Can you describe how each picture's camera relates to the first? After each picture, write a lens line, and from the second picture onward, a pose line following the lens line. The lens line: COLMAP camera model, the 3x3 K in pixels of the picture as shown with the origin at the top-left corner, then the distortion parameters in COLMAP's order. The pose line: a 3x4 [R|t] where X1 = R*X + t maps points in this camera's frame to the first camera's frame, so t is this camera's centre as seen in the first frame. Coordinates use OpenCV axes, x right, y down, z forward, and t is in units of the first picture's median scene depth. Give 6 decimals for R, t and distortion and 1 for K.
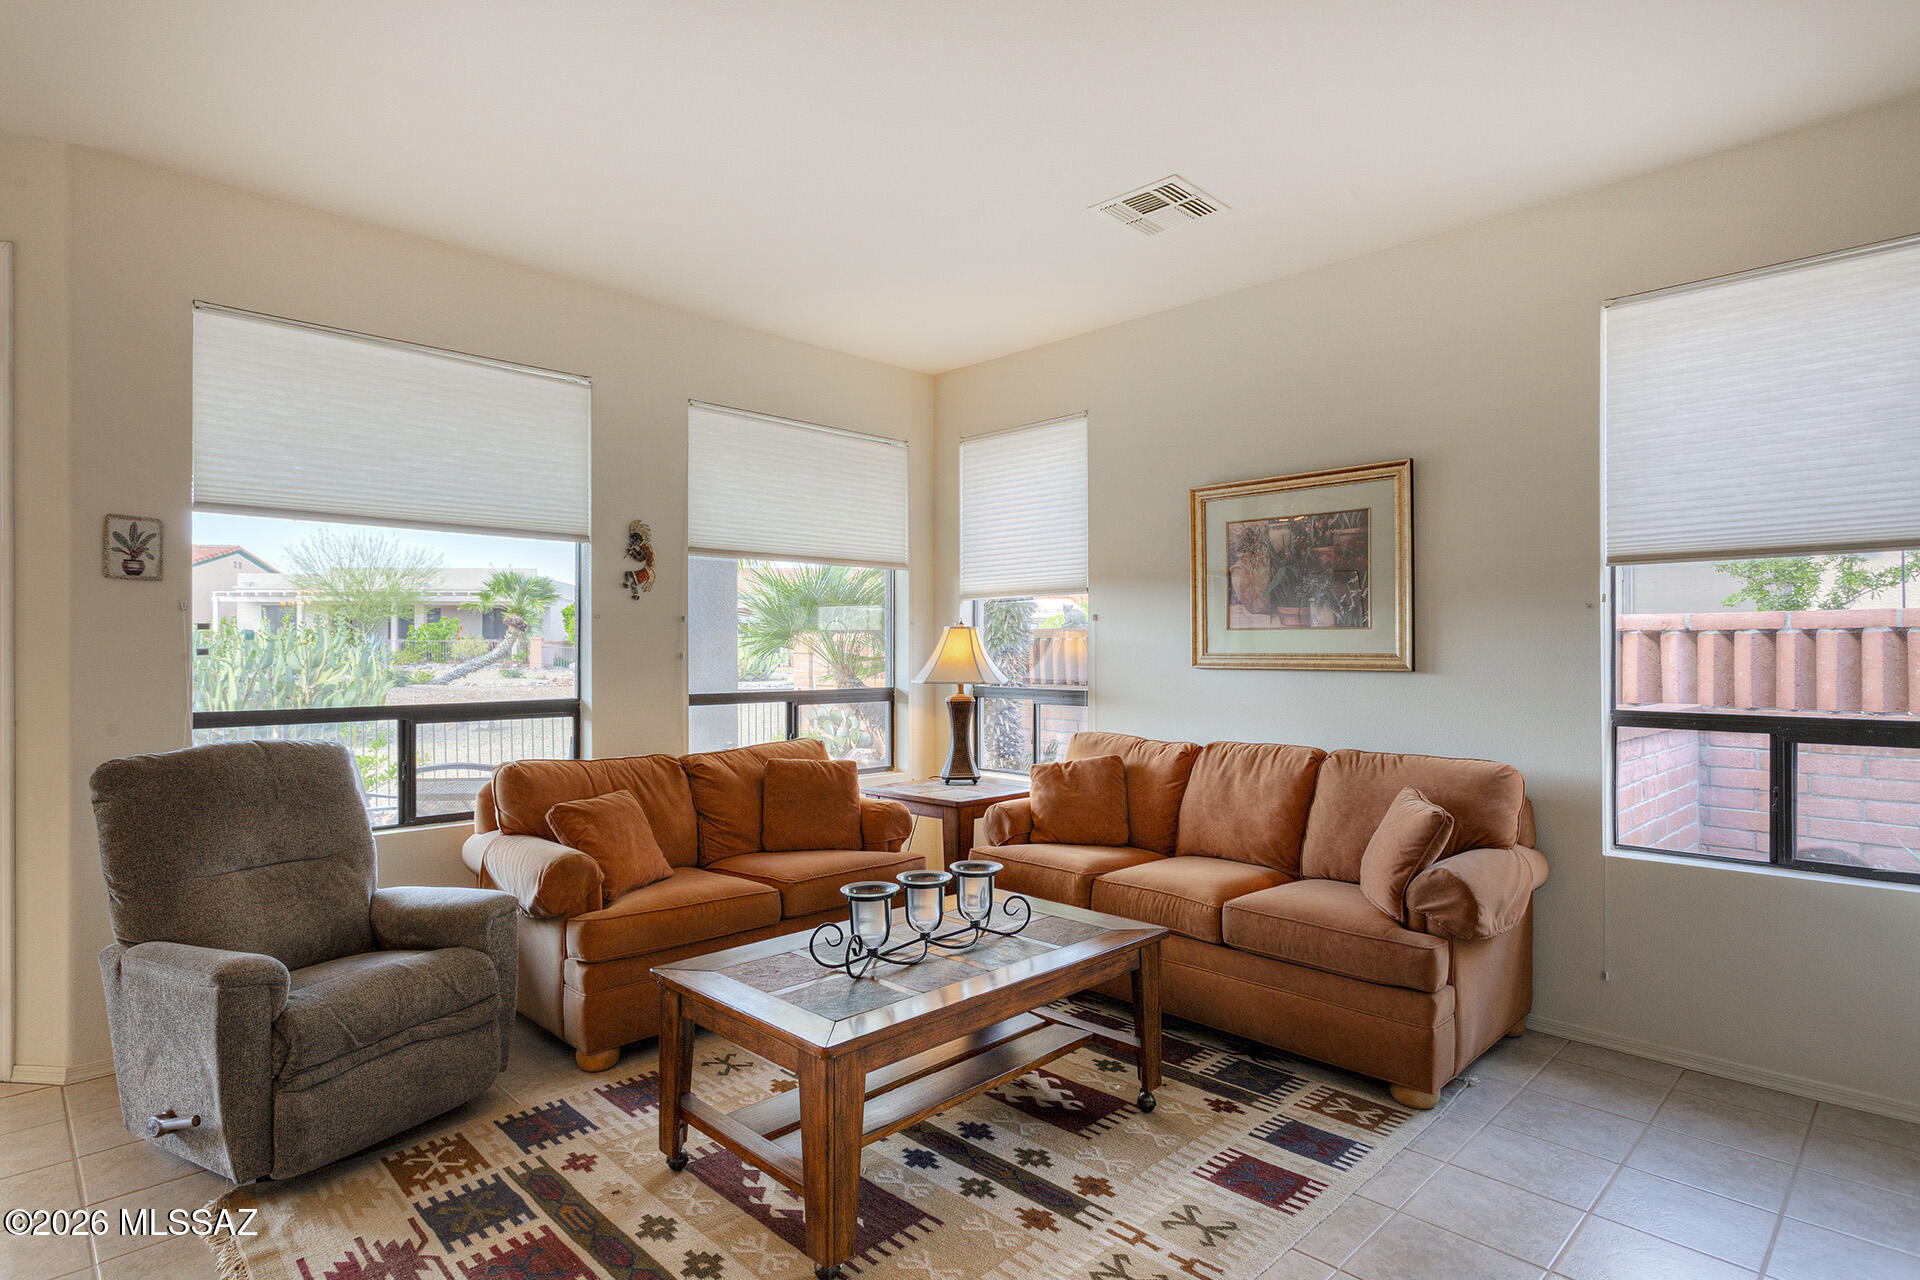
lens RADIAL K [[994.3, 0, 955.1], [0, 994.3, 639.6], [0, 0, 1]] dist [-0.006764, 0.000703]
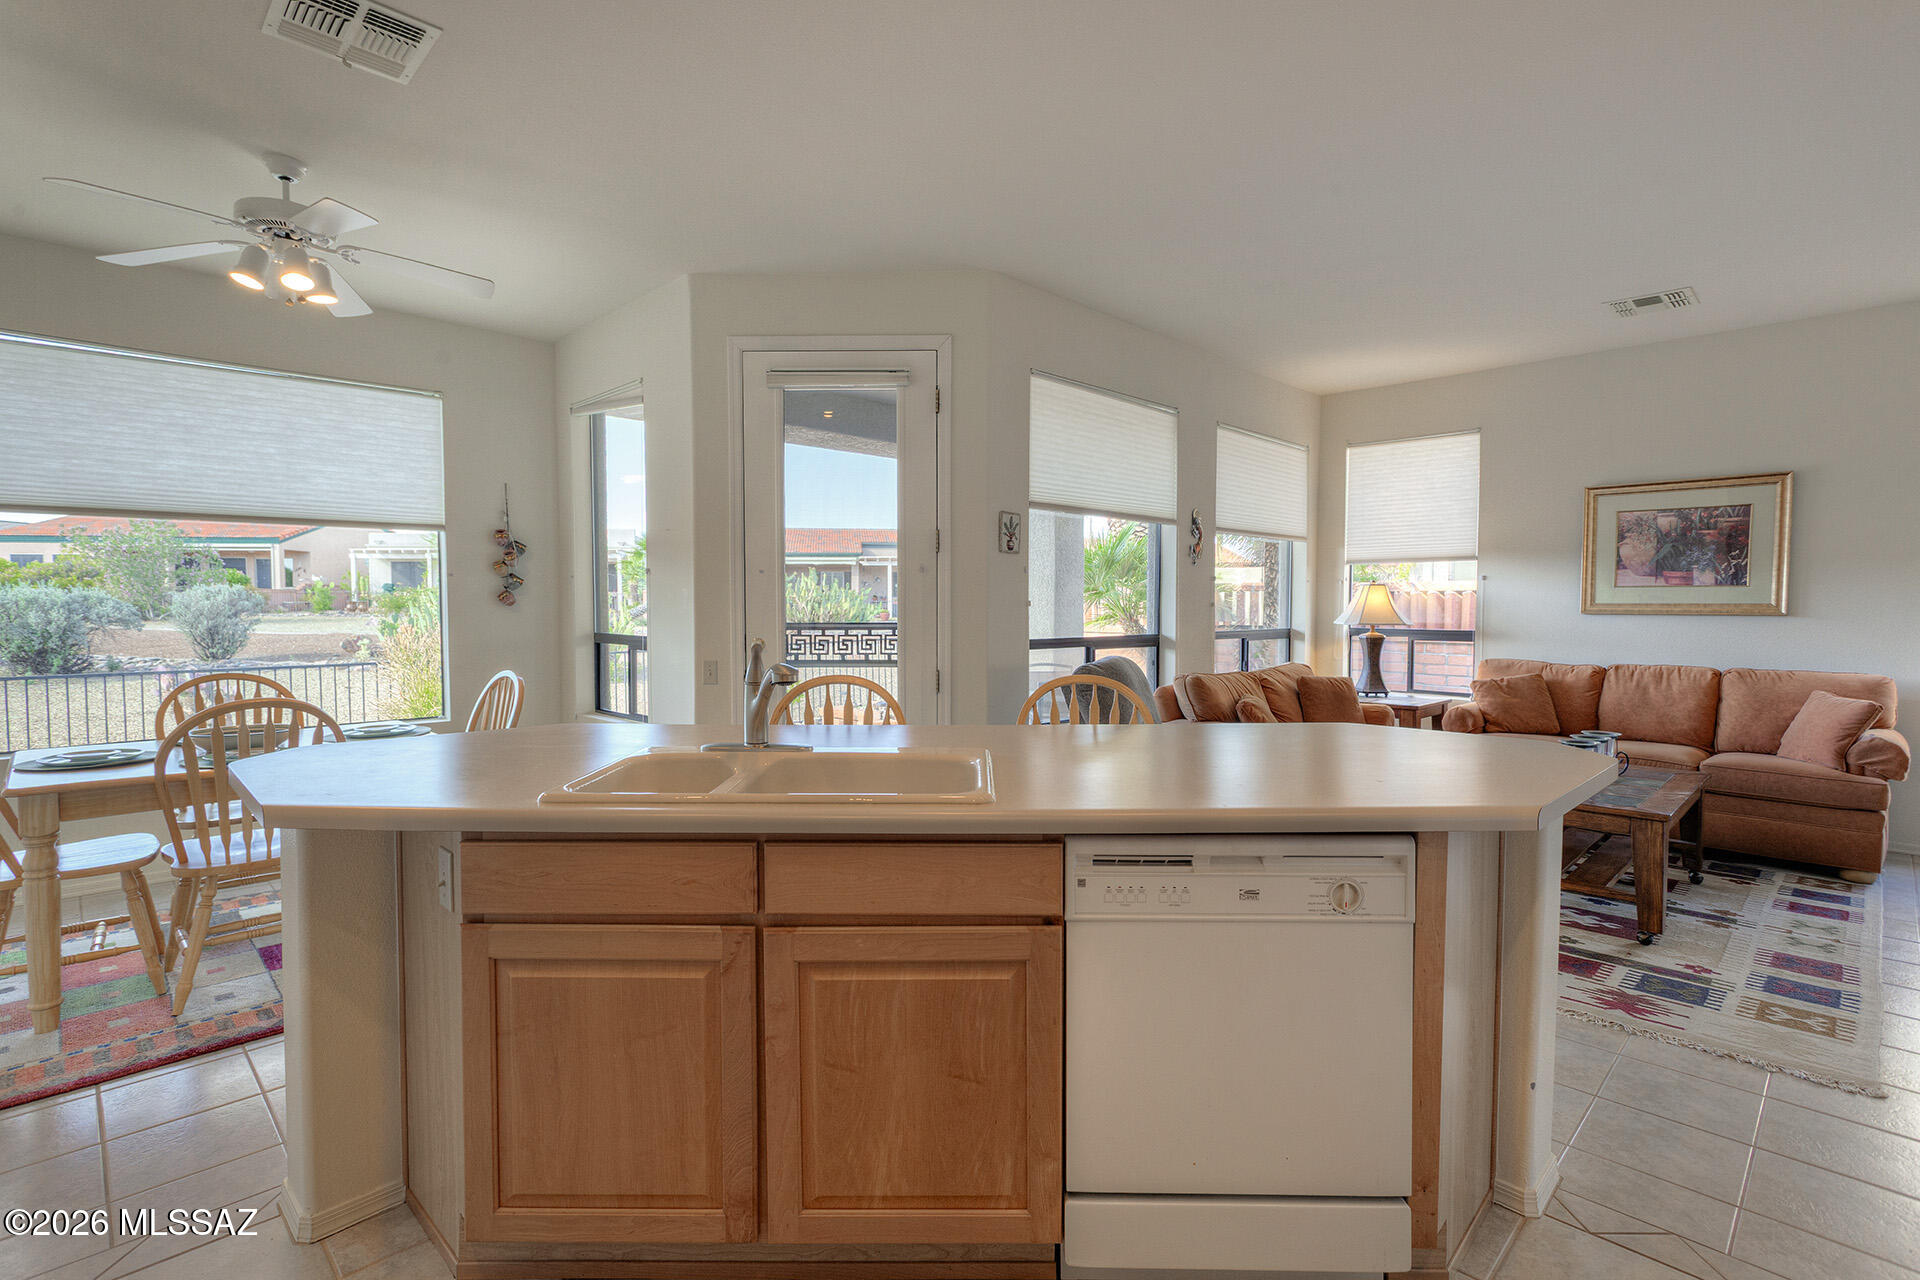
lens RADIAL K [[920.3, 0, 945.8], [0, 920.3, 628.3], [0, 0, 1]] dist [0.006339, 0.002154]
pose [[0.999995, 0.002801, 0.001222, -0.736219], [-0.002845, 0.999305, 0.037179, 0.003180], [-0.001117, -0.037183, 0.999308, -0.351566]]
